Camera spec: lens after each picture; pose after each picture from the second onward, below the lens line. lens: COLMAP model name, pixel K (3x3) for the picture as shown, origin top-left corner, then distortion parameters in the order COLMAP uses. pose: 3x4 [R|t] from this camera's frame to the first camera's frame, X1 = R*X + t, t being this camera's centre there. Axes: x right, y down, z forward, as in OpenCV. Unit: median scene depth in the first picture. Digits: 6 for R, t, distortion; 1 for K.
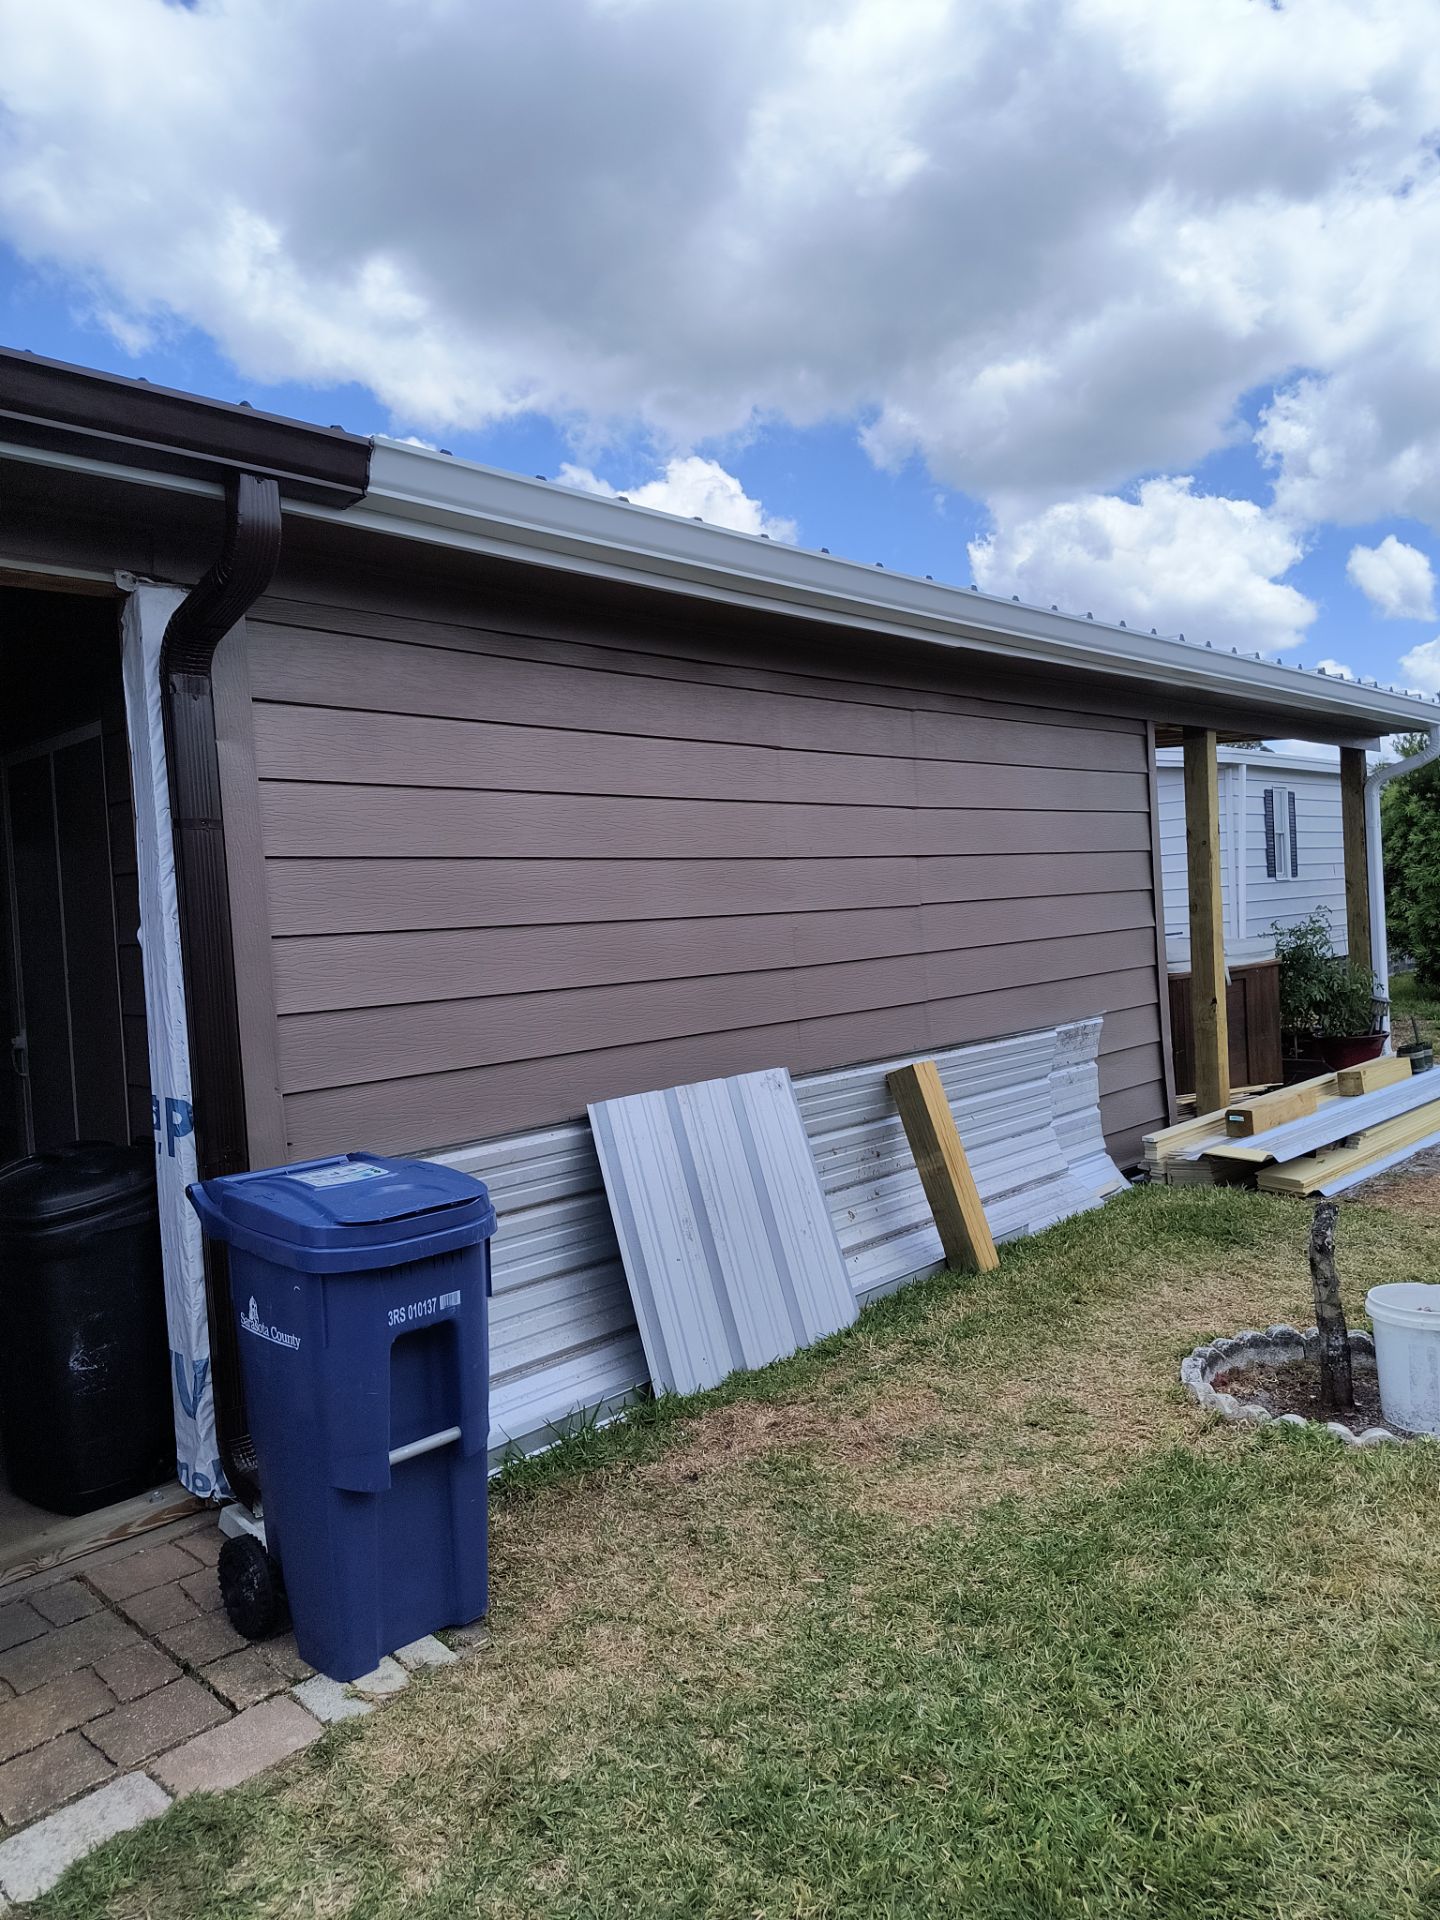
lens RADIAL K [[1304.9, 0, 679.6], [0, 1304.9, 958.3], [0, 0, 1]] dist [0.082069, -0.133592]
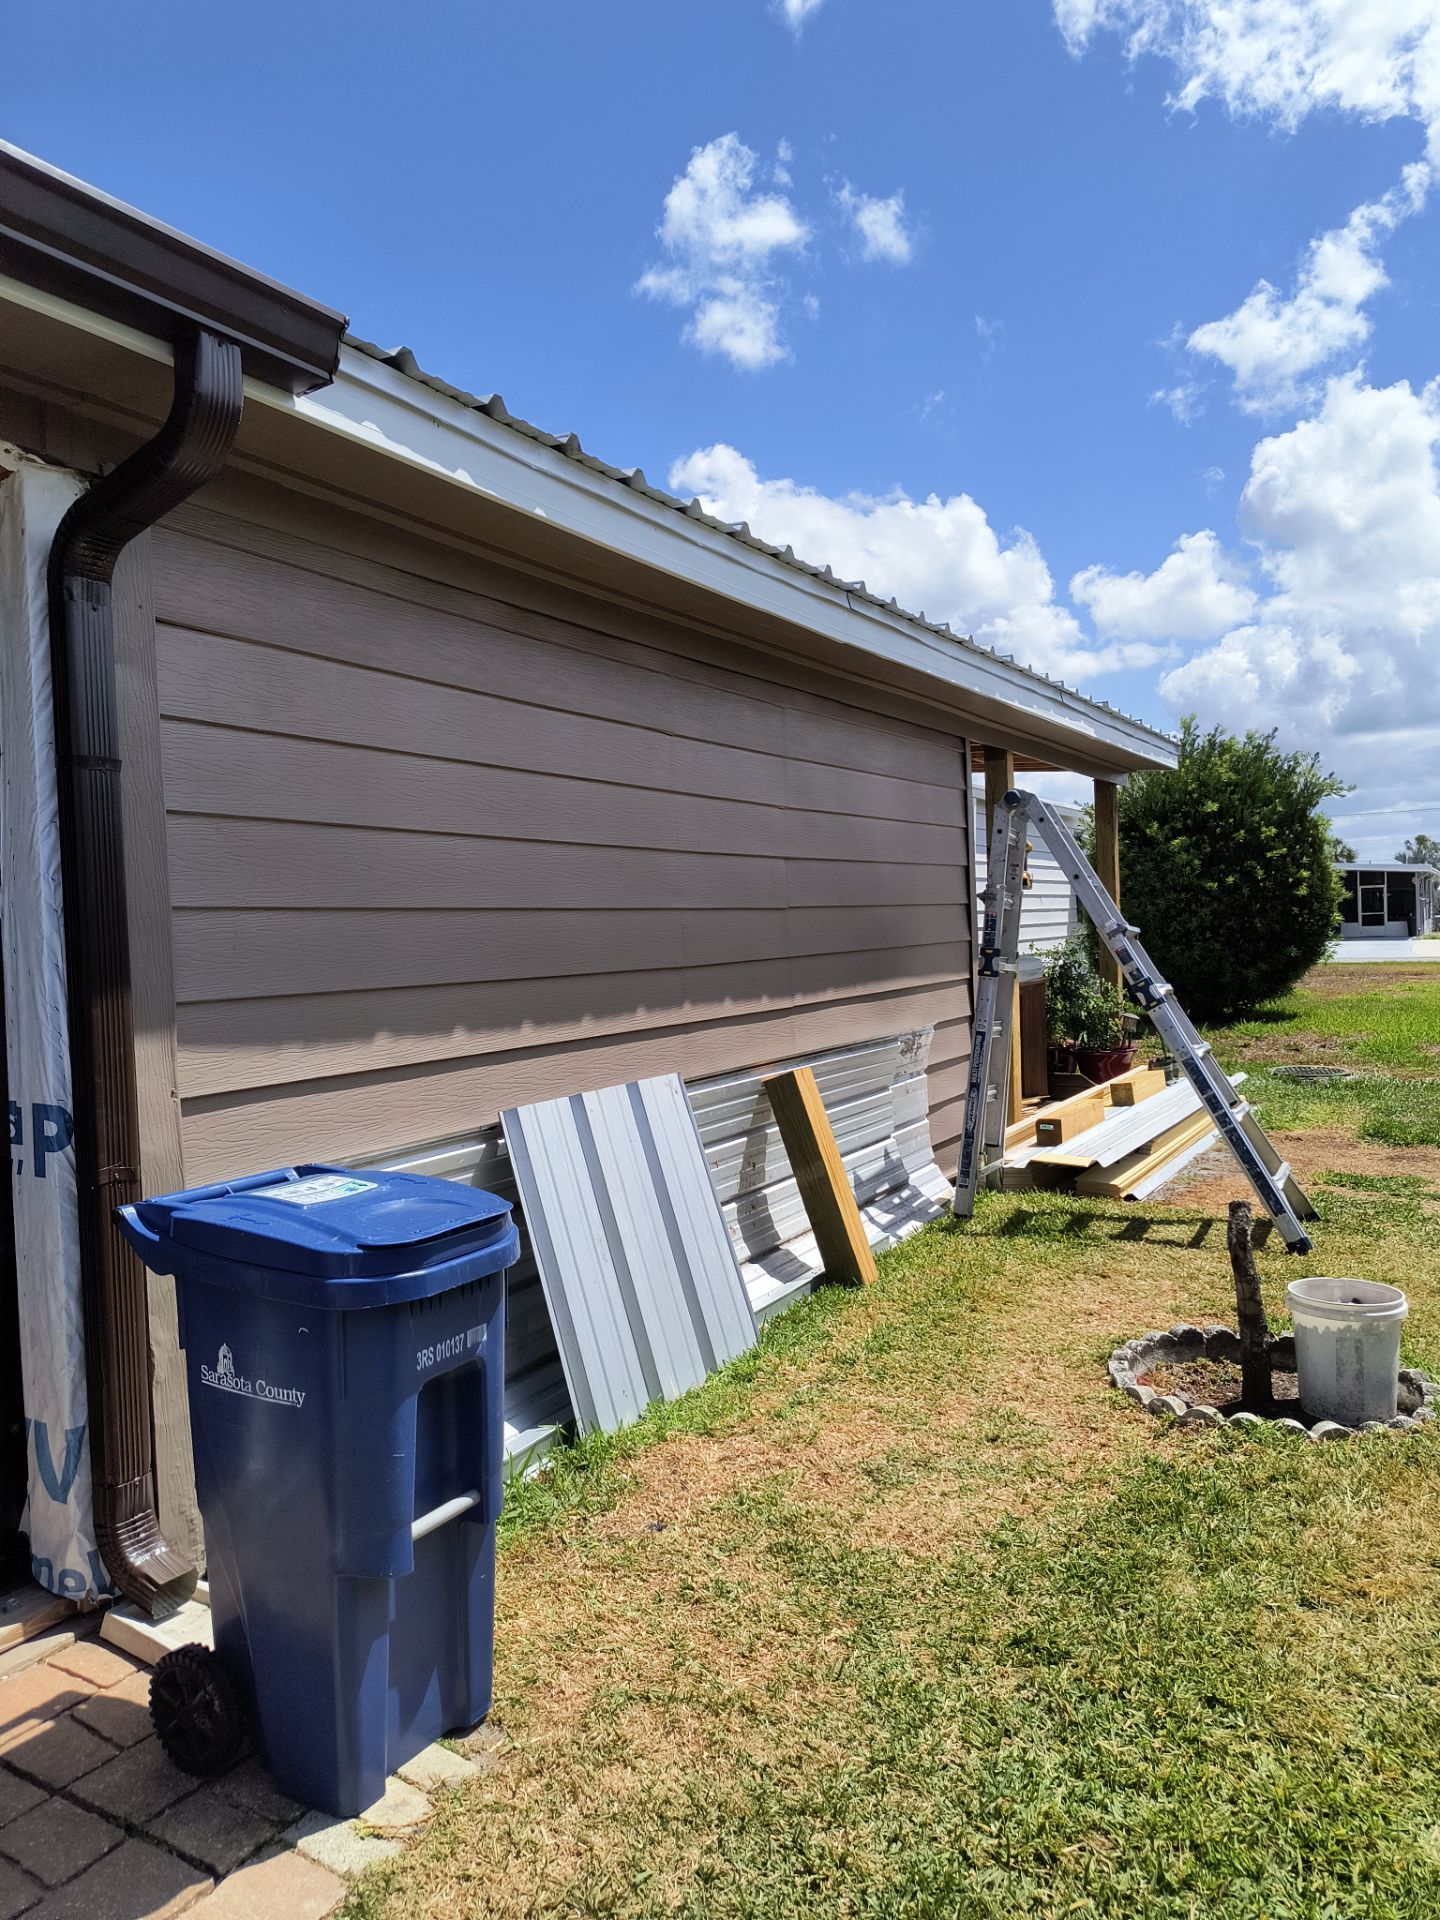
lens RADIAL K [[1322.9, 0, 705.1], [0, 1322.9, 960.3], [0, 0, 1]] dist [0.050075, -0.048090]
pose [[0.971381, 0.018508, 0.236805, -0.186872], [-0.015041, 0.999752, -0.016438, 0.025585], [-0.237050, 0.012406, 0.971418, 0.110358]]
